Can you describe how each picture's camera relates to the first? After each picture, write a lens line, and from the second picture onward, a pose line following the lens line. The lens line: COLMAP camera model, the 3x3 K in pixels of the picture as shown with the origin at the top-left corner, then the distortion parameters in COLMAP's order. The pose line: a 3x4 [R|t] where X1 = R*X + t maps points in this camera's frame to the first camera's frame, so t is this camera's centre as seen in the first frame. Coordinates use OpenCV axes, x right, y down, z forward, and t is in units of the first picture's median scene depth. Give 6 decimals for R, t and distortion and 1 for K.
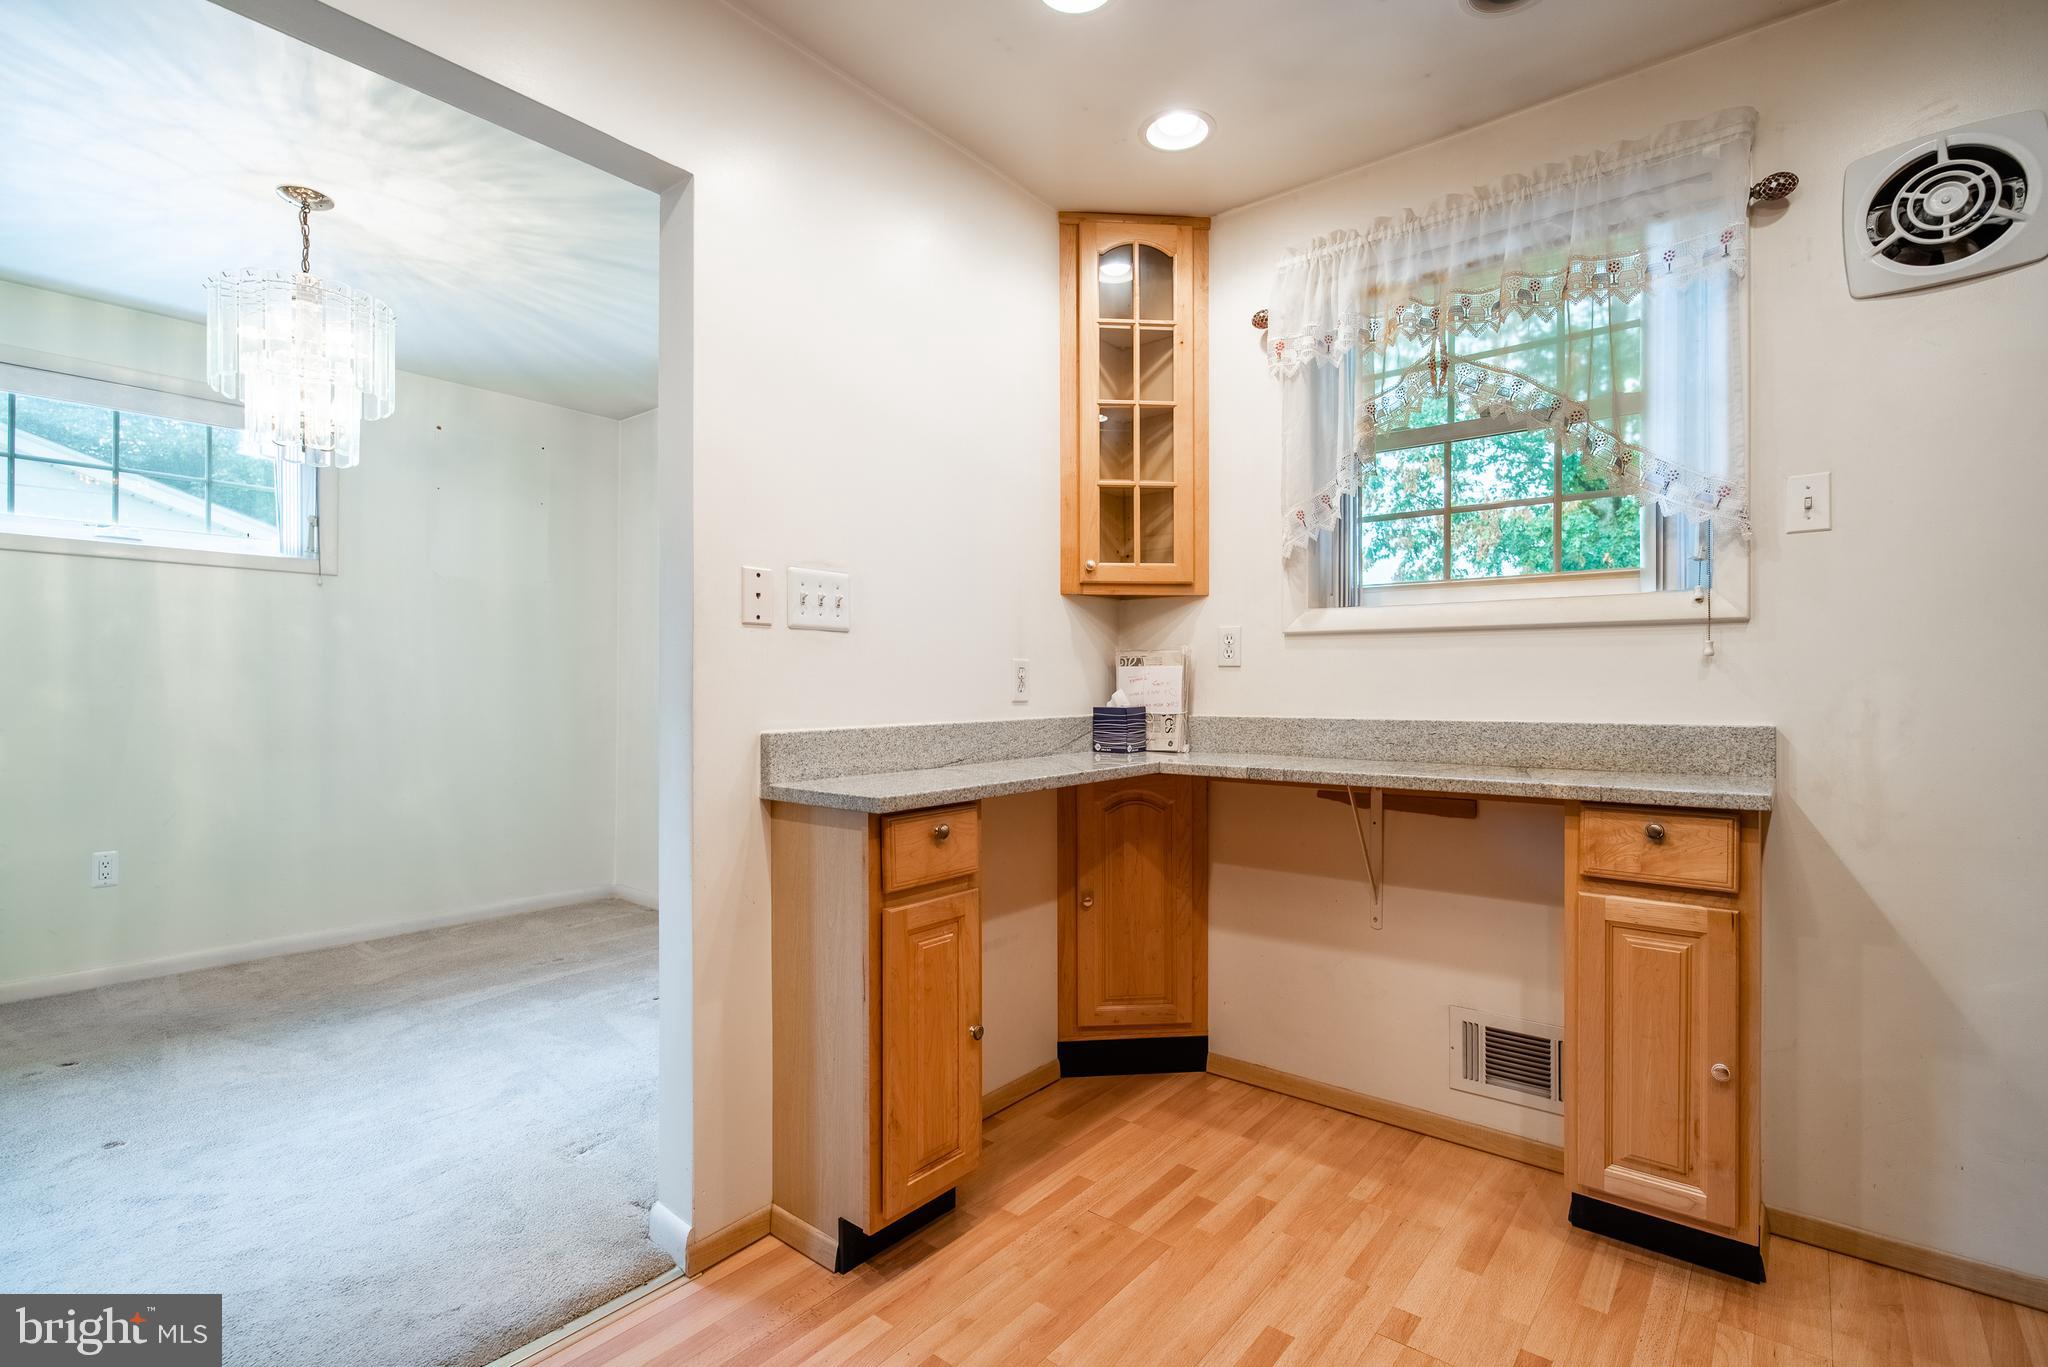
lens RADIAL K [[953.2, 0, 1040.8], [0, 953.2, 680.4], [0, 0, 1]] dist [-0.003866, -0.001709]
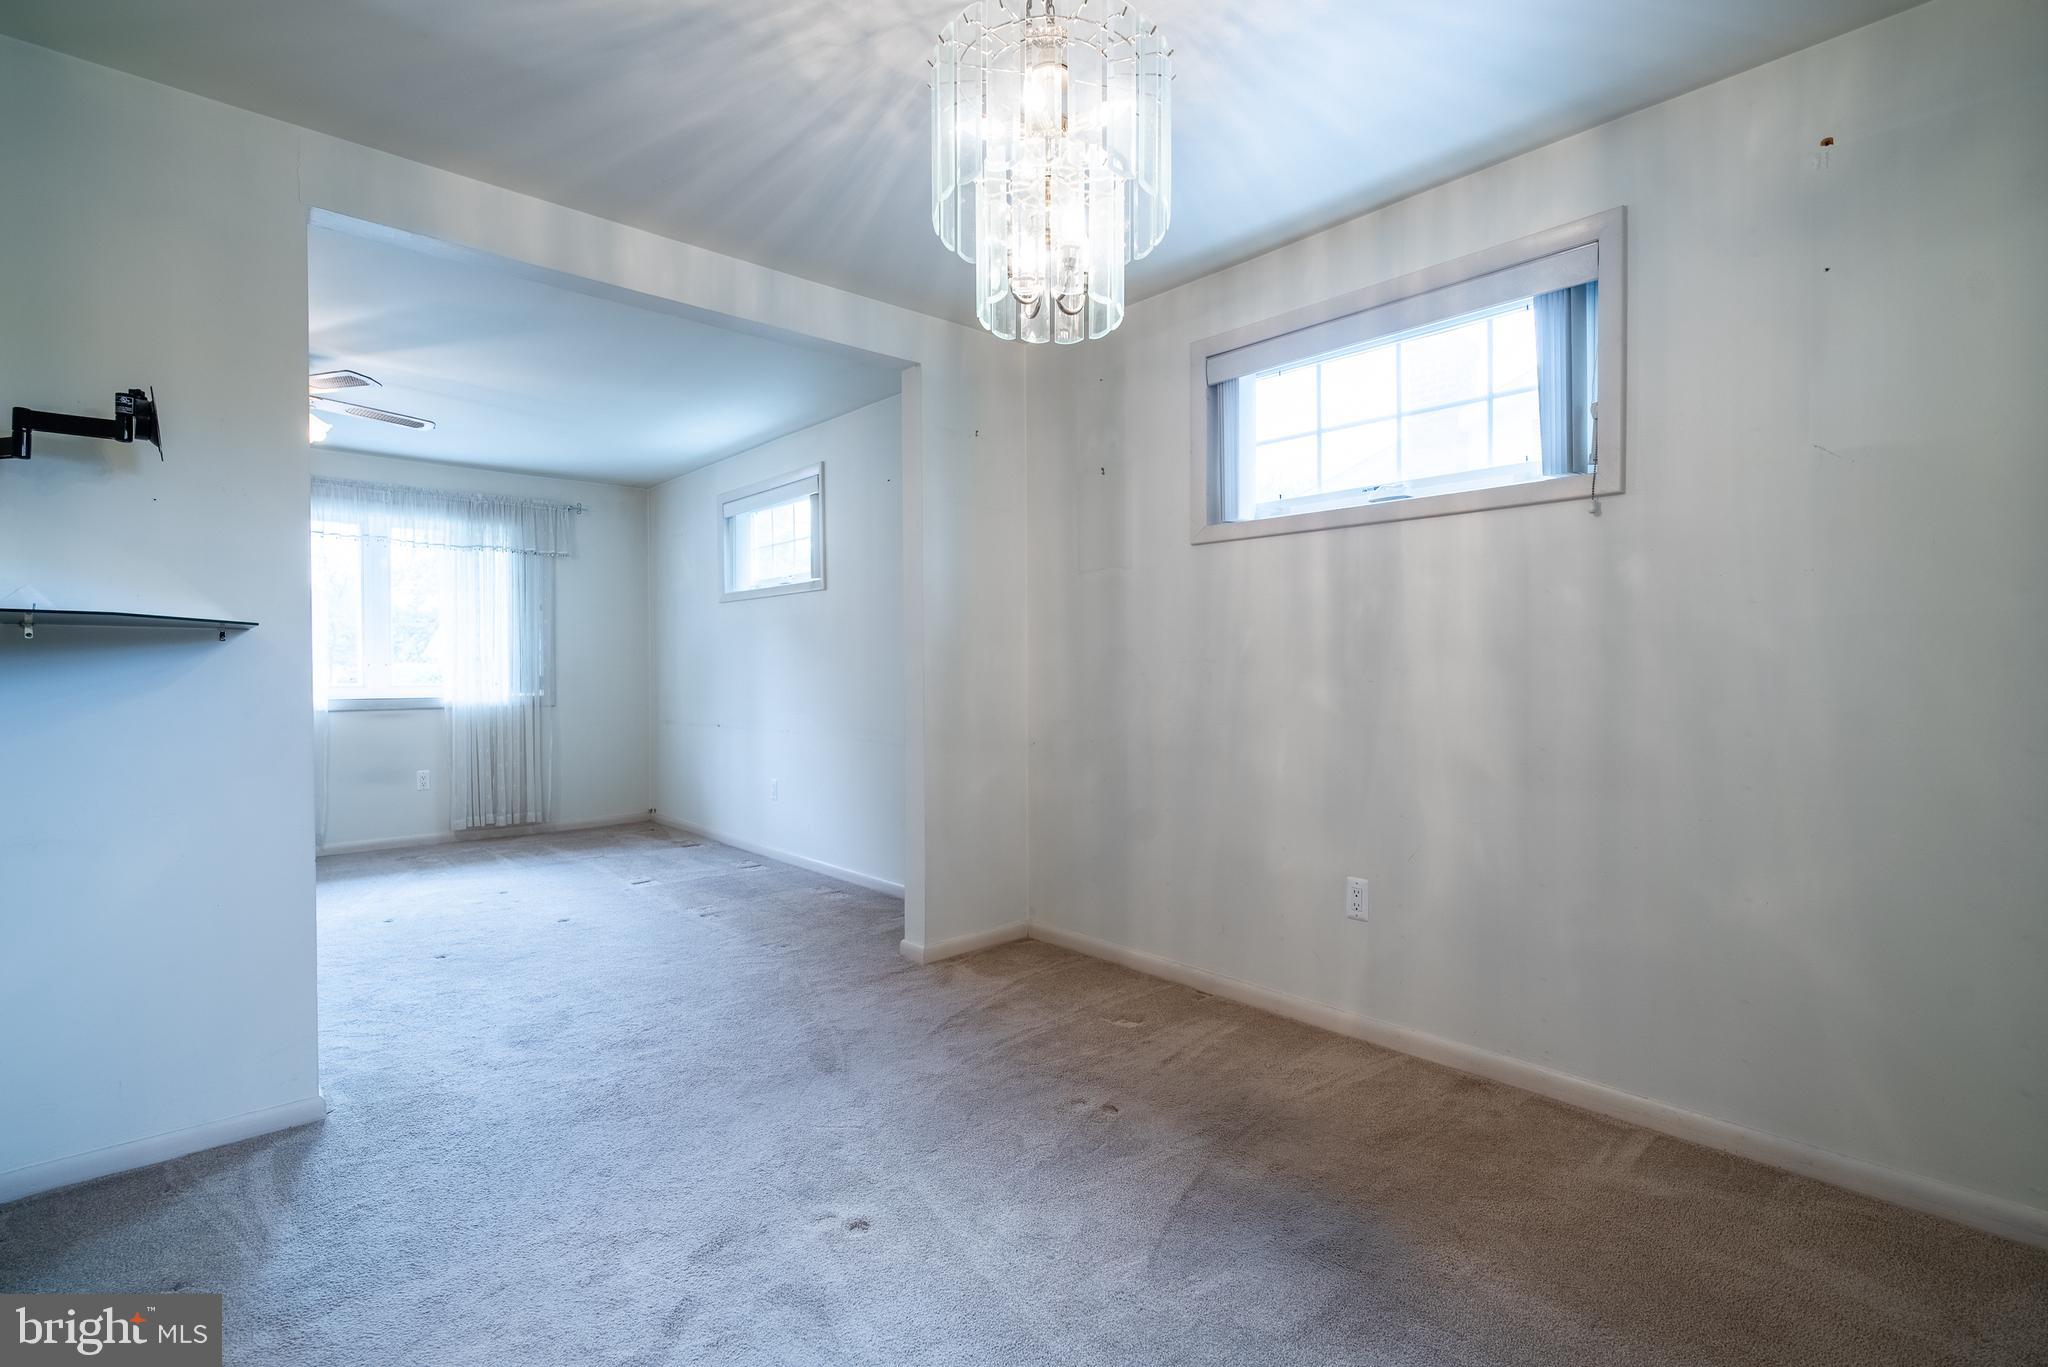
lens RADIAL K [[953.2, 0, 1019.5], [0, 953.2, 678.6], [0, 0, 1]] dist [-0.003866, -0.001709]
pose [[-0.163679, 0.002105, -0.986511, -0.107963], [0.008395, 0.999964, 0.000741, 0.001689], [0.986478, -0.008160, -0.163691, 0.825991]]
